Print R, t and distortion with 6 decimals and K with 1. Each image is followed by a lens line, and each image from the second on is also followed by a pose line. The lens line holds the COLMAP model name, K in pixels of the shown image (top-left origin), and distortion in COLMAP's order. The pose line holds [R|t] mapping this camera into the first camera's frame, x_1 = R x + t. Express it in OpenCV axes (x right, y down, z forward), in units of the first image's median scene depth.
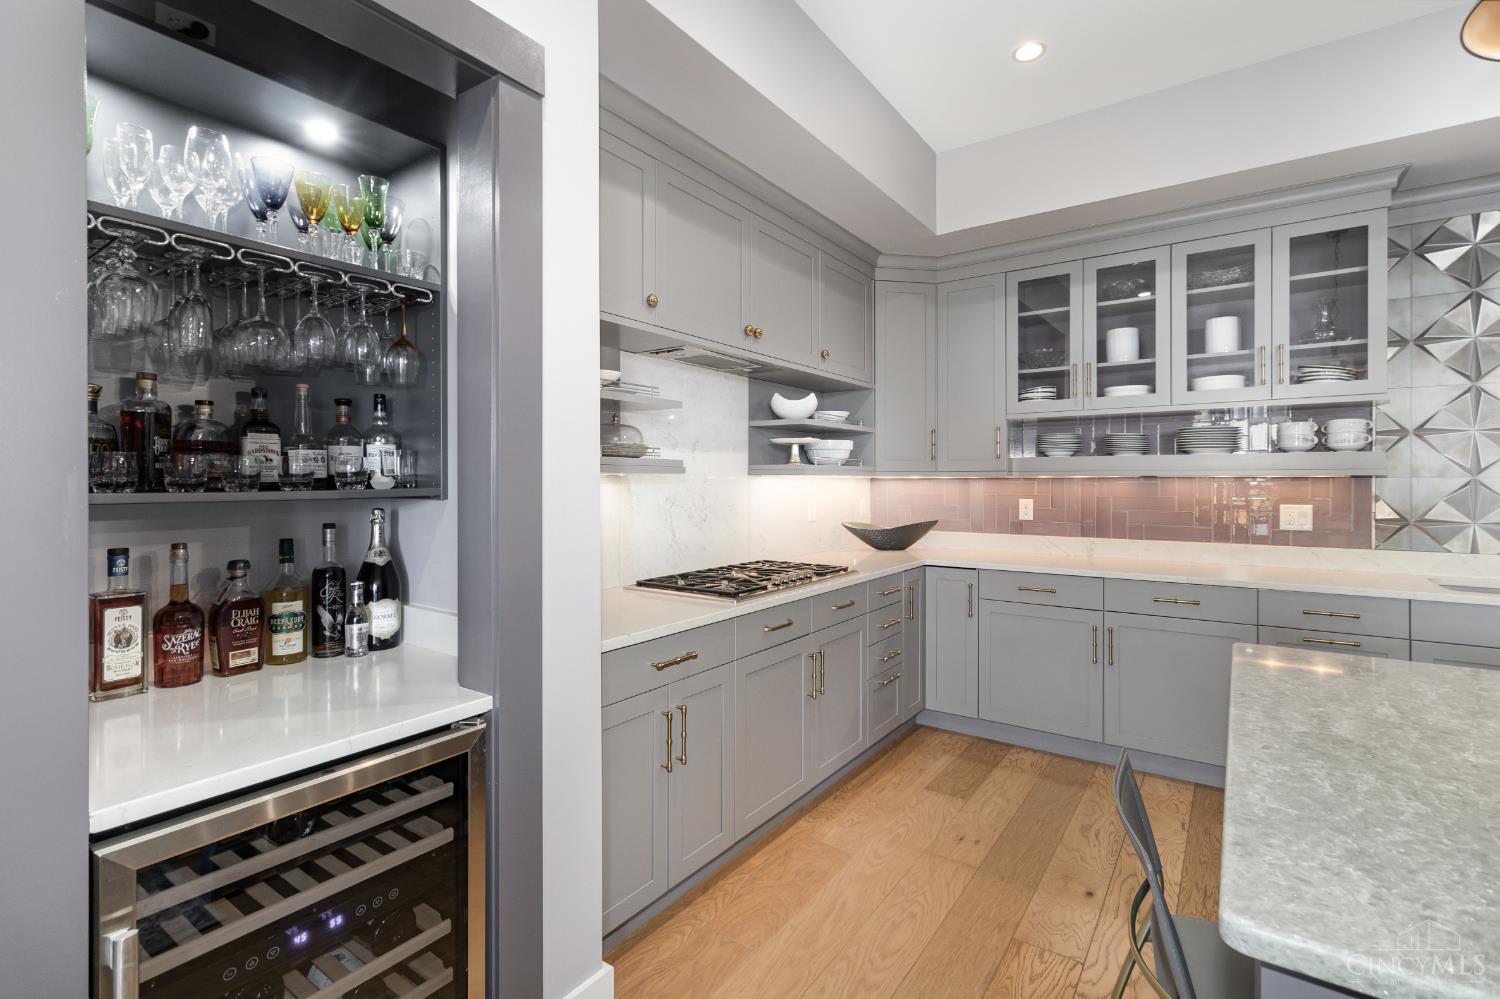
lens RADIAL K [[691.2, 0, 748.1], [0, 691.2, 488.3], [0, 0, 1]] dist [-0.002241, 0.003055]
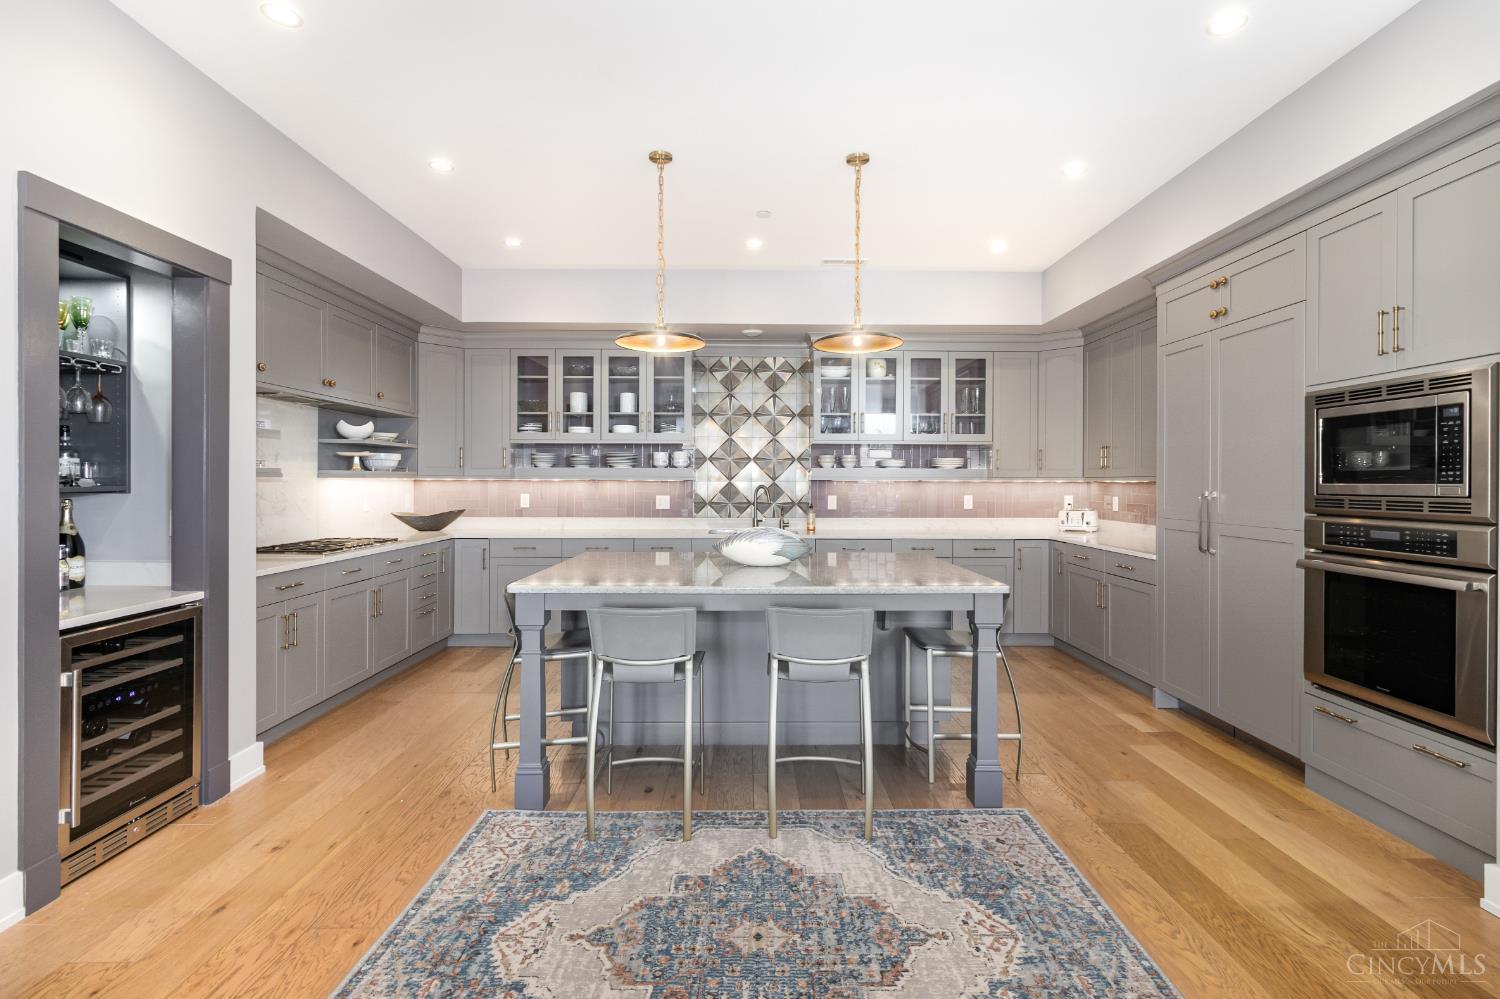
lens RADIAL K [[691.2, 0, 757.4], [0, 691.2, 480.1], [0, 0, 1]] dist [-0.002241, 0.003055]
pose [[0.802143, 0.005335, 0.597108, -0.118649], [0.001637, 0.999937, -0.011133, 0.002831], [-0.597129, 0.009908, 0.802084, -0.636699]]
